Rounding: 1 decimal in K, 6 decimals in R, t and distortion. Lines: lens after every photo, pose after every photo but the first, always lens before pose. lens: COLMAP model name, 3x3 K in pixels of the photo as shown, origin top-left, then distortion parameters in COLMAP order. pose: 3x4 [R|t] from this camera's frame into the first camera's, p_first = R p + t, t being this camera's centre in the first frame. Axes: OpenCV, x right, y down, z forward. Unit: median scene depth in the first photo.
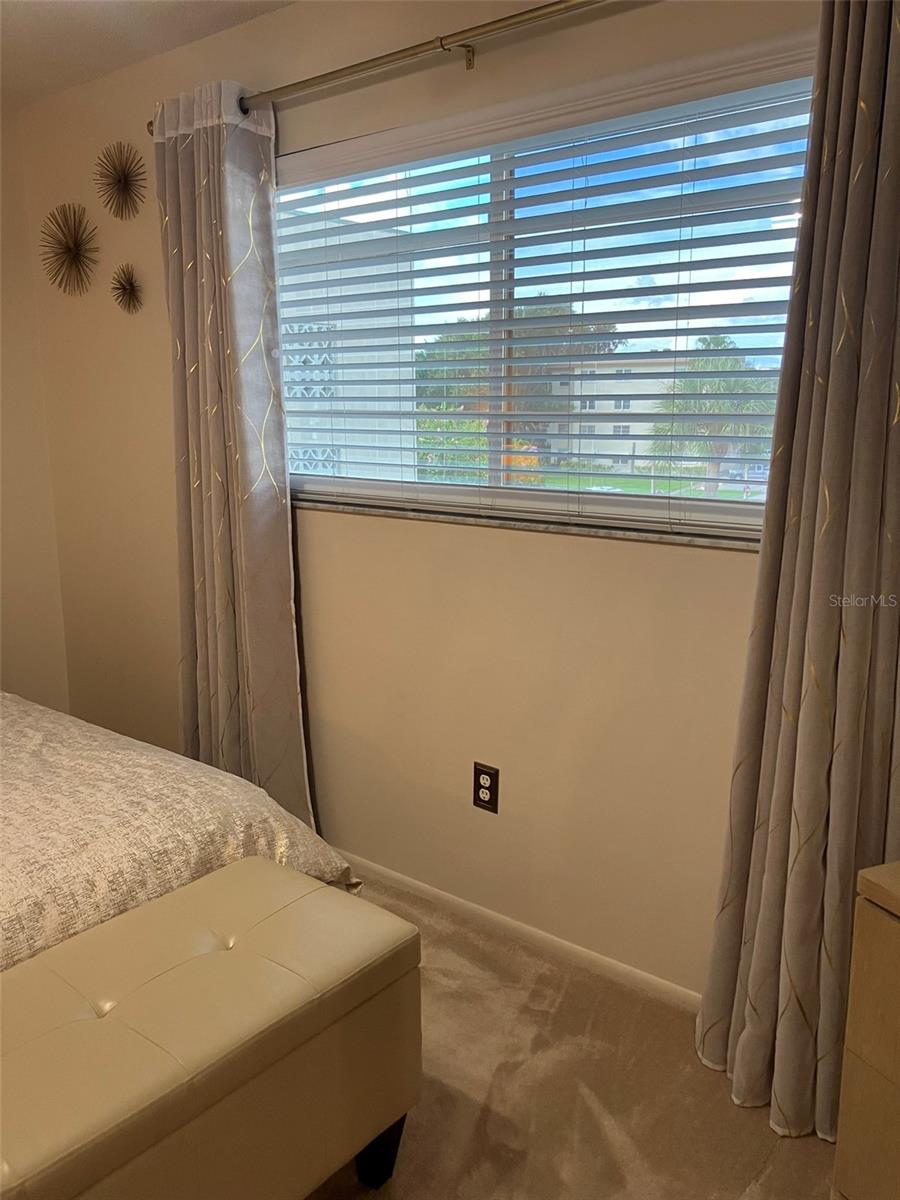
lens RADIAL K [[973.5, 0, 450.0], [0, 973.5, 600.0], [0, 0, 1]] dist [0.008056, 0.008163]
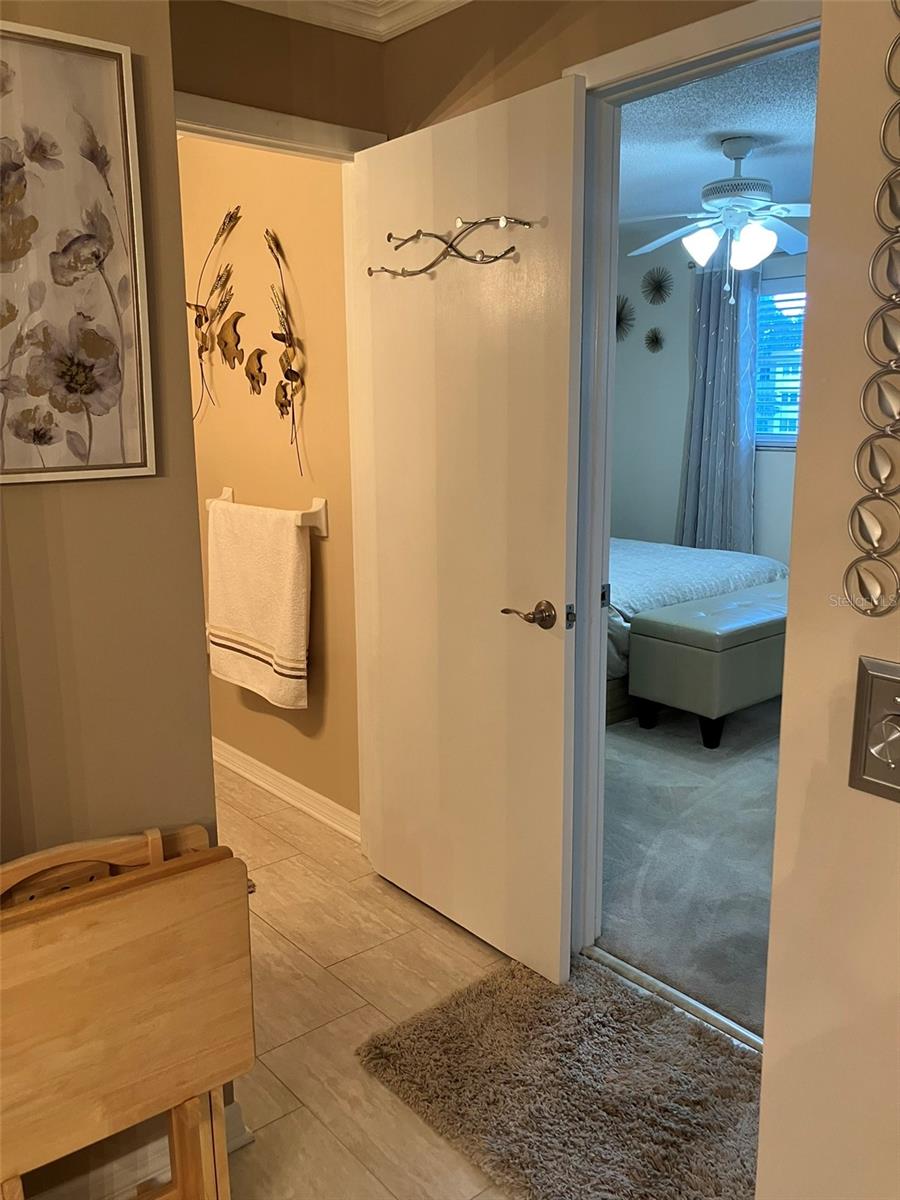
lens RADIAL K [[973.5, 0, 450.0], [0, 973.5, 600.0], [0, 0, 1]] dist [0.008056, 0.008163]
pose [[0.980704, 0.031089, -0.193012, -0.543092], [-0.029784, 0.999510, 0.009660, 0.305804], [0.193218, -0.003725, 0.981149, -1.573520]]
